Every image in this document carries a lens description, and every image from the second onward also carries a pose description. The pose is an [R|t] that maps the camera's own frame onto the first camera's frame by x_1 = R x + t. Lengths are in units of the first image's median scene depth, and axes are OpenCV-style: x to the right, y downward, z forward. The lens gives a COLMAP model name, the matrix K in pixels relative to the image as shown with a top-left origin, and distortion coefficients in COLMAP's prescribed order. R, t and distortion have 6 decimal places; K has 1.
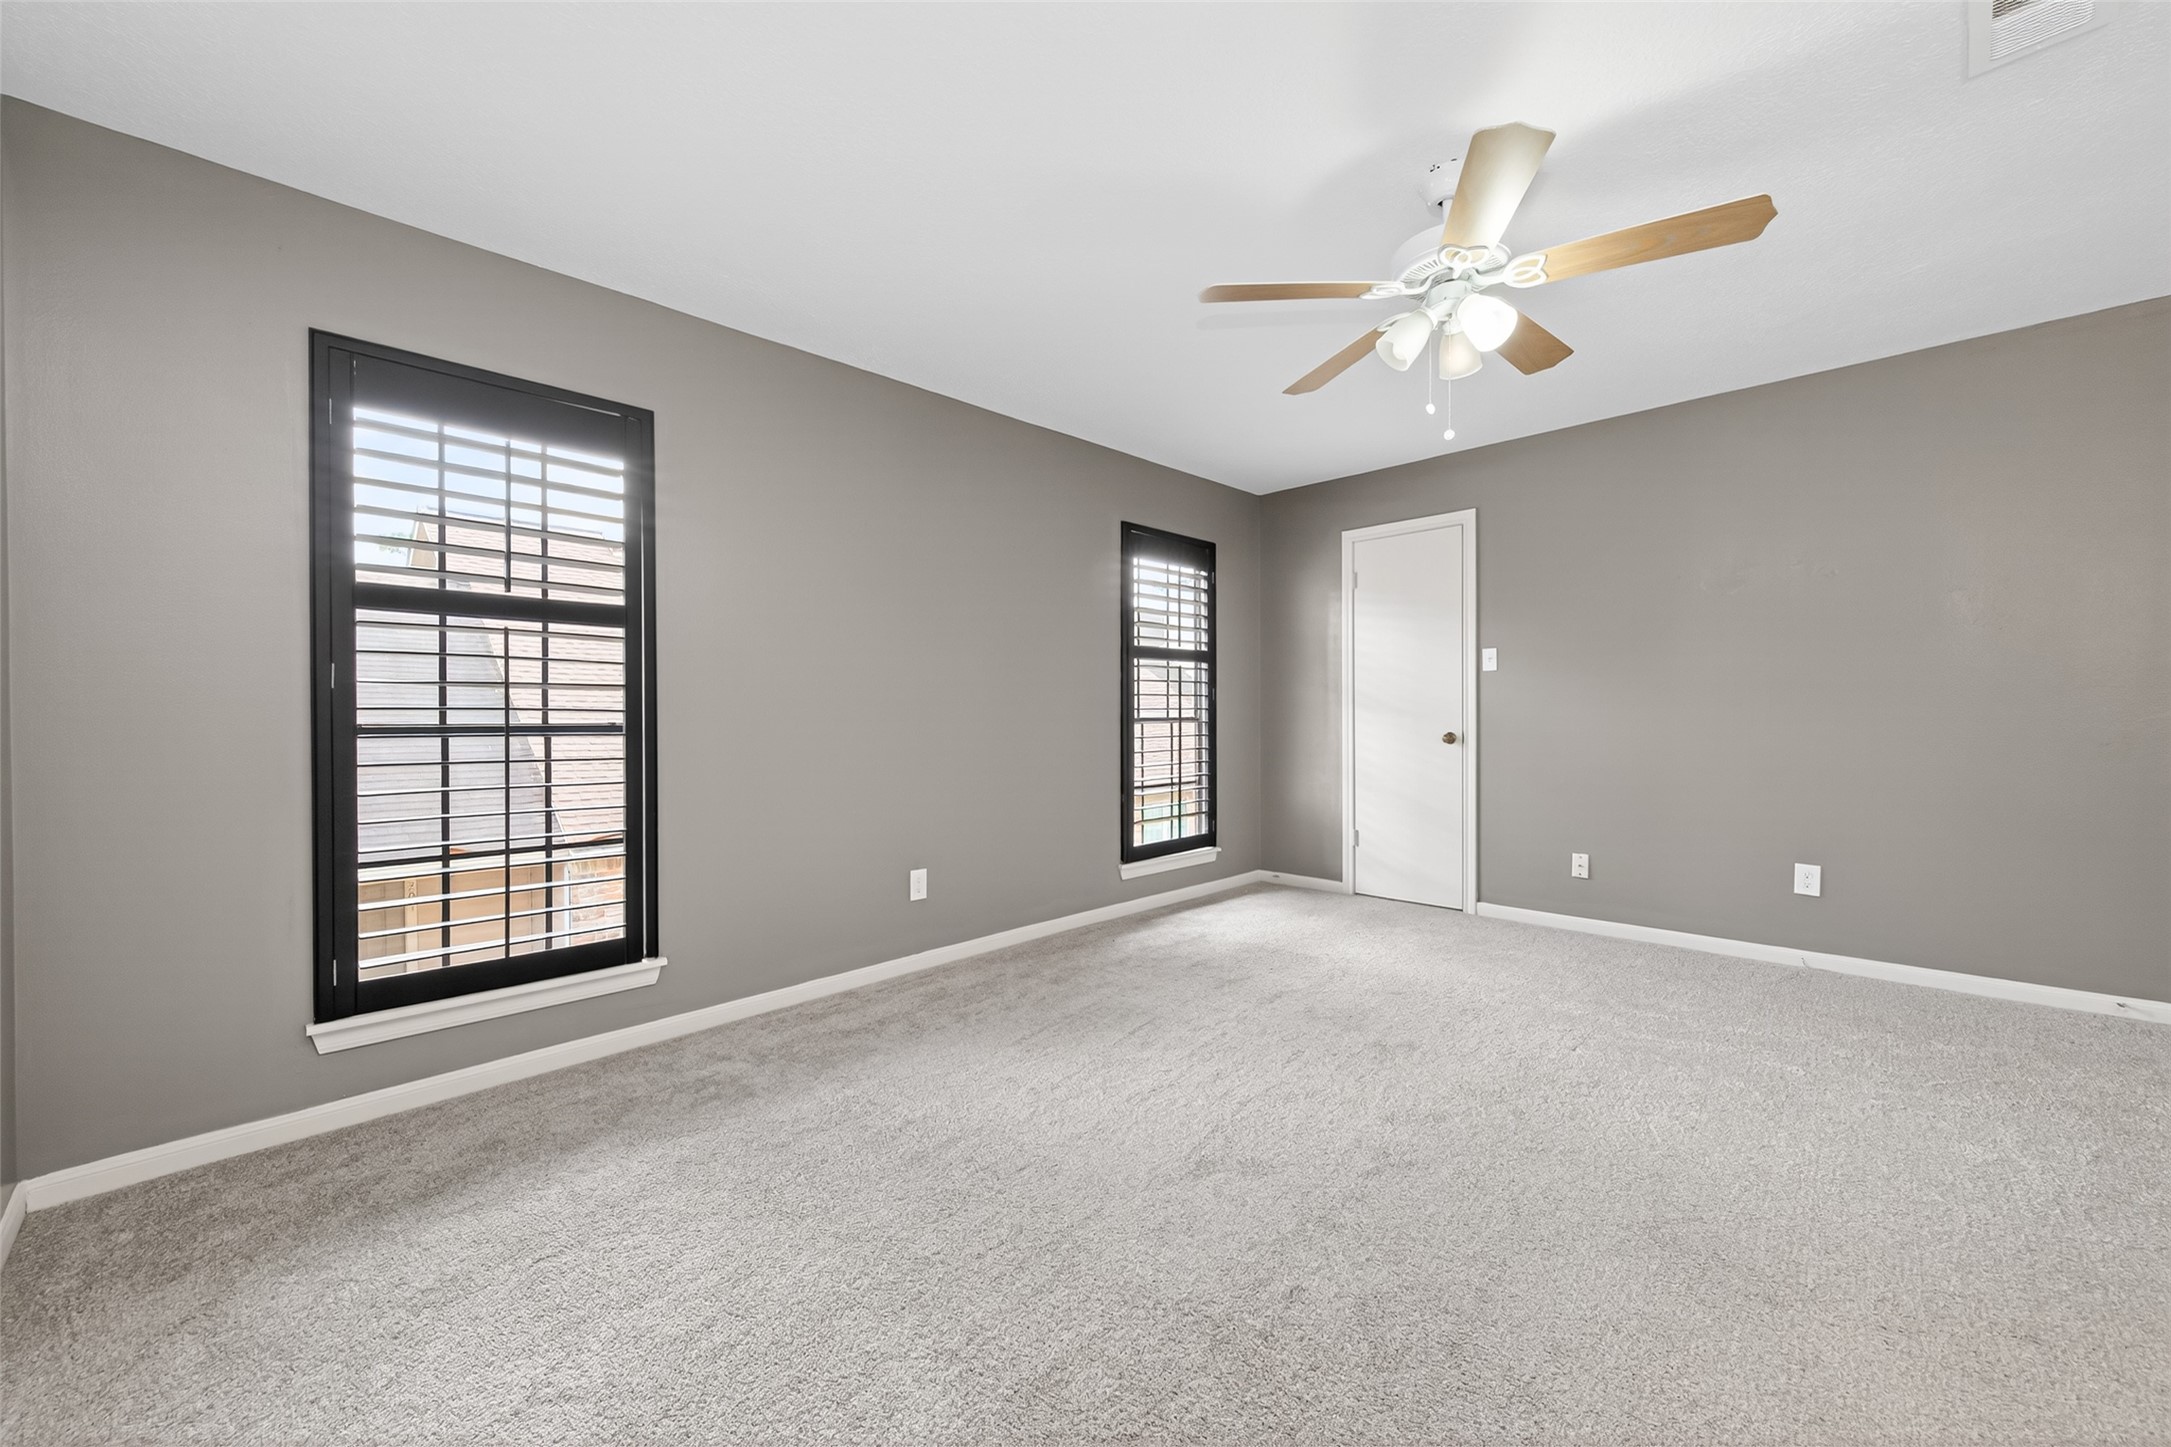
lens RADIAL K [[838.9, 0, 1088.7], [0, 838.9, 724.0], [0, 0, 1]] dist [0.008258, -0.002519]
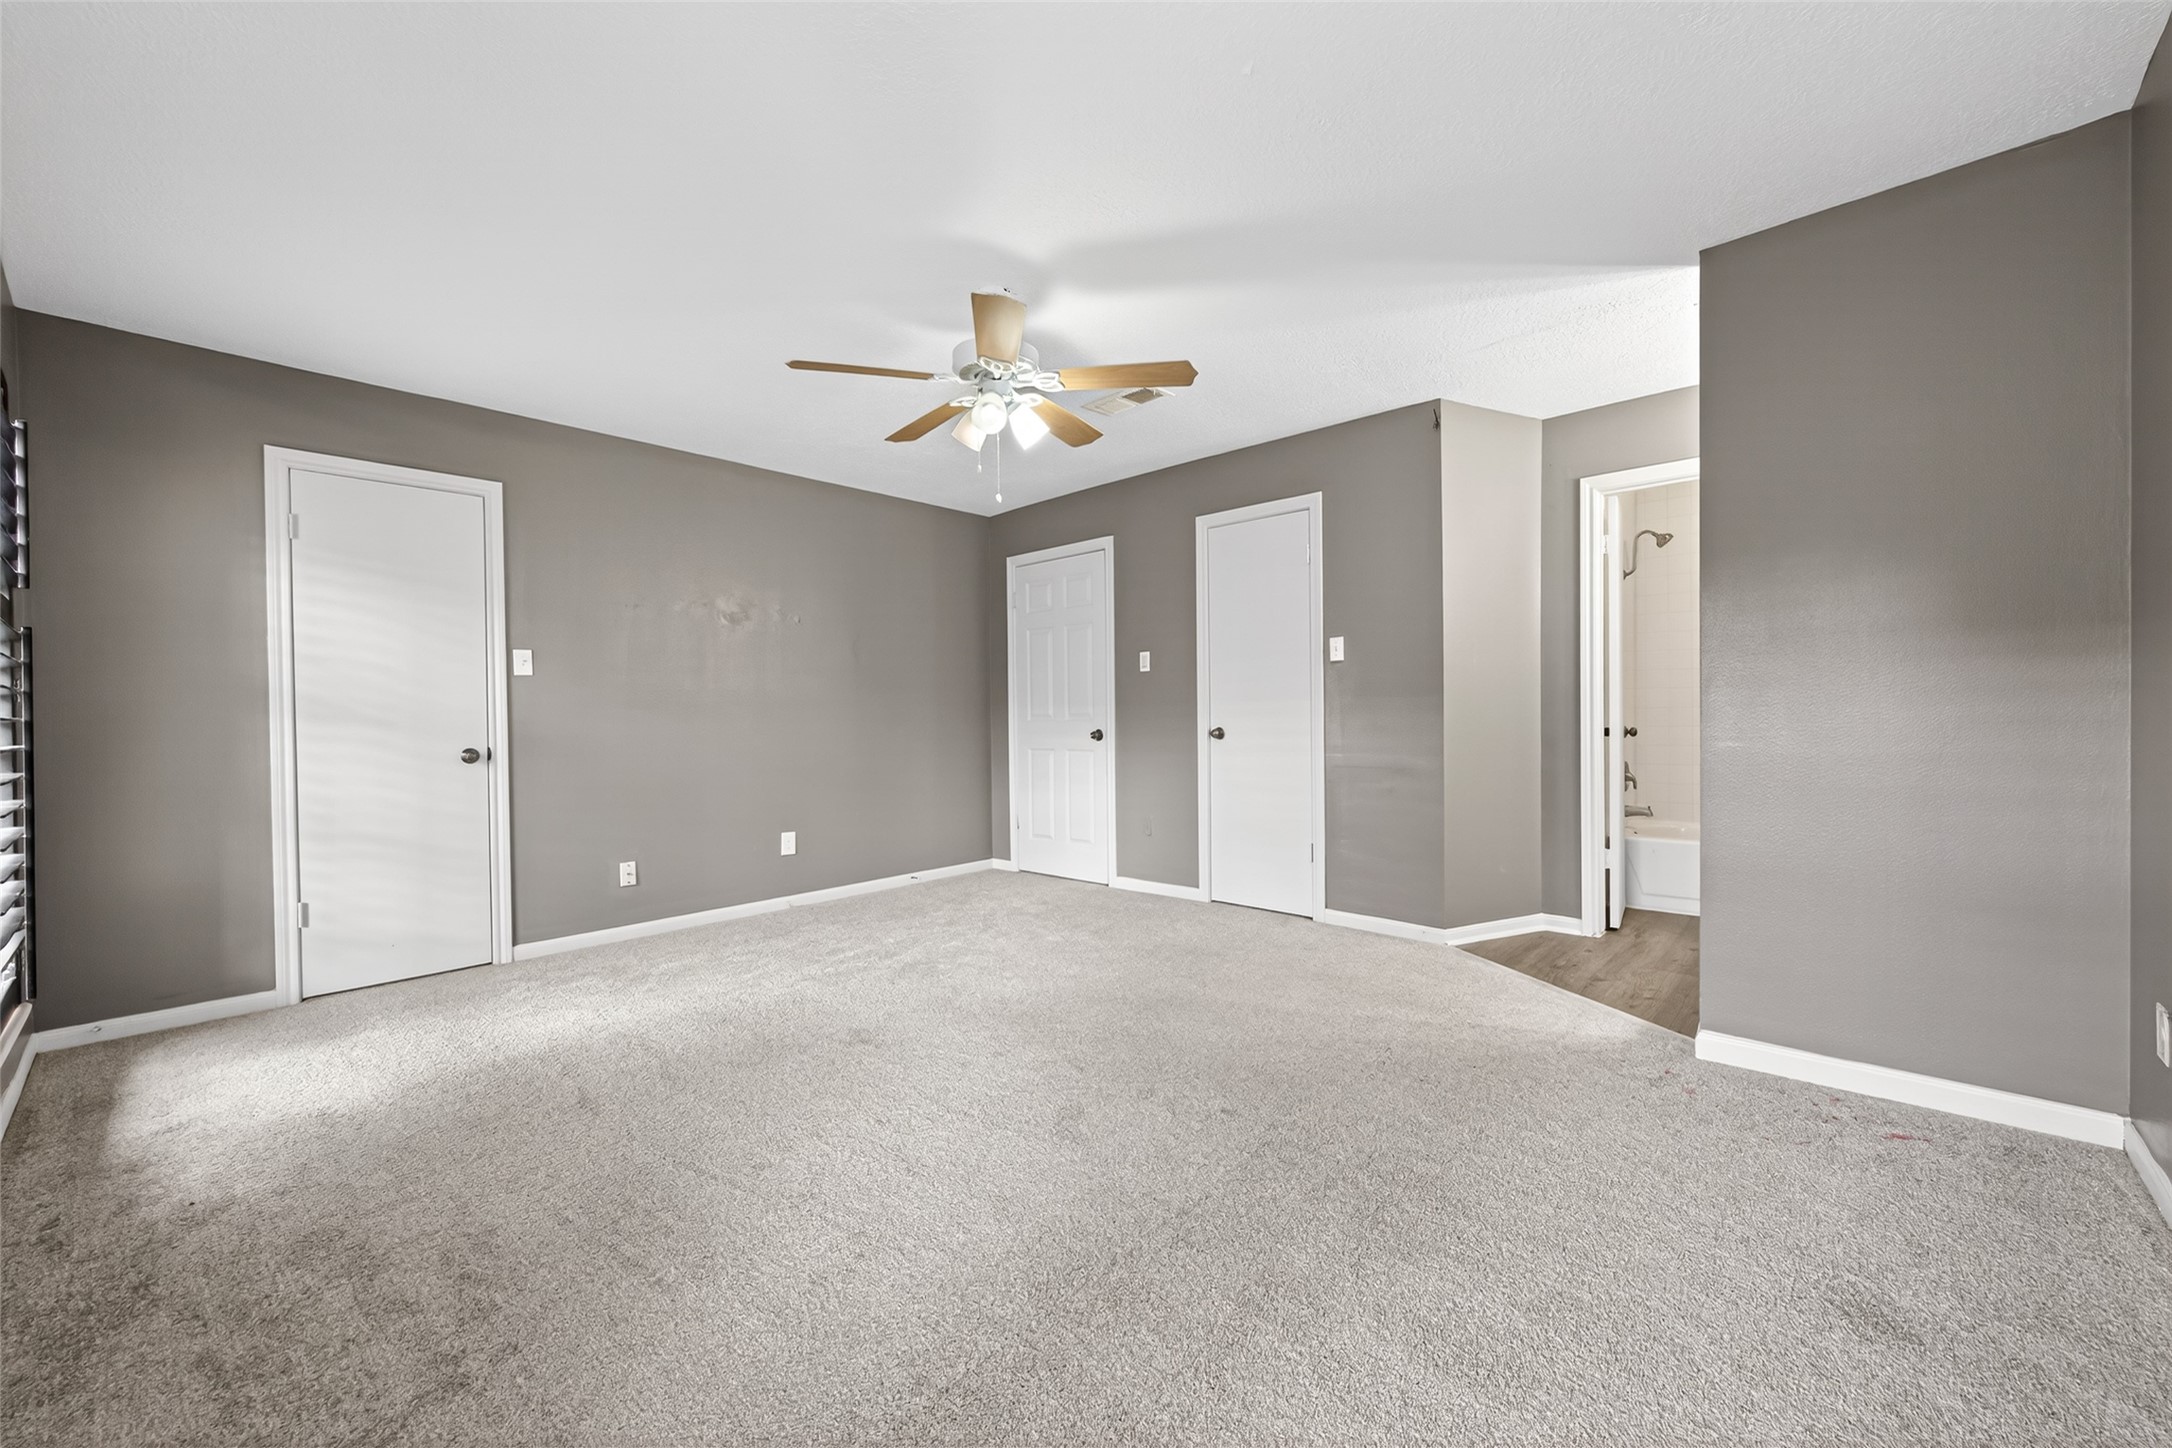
lens RADIAL K [[839.3, 0, 1089.2], [0, 839.3, 724.5], [0, 0, 1]] dist [0.008258, -0.002519]
pose [[-0.046782, -0.004453, 0.998895, -0.421272], [0.027912, 0.999594, 0.005764, -0.001261], [-0.998515, 0.028151, -0.046639, 0.457271]]
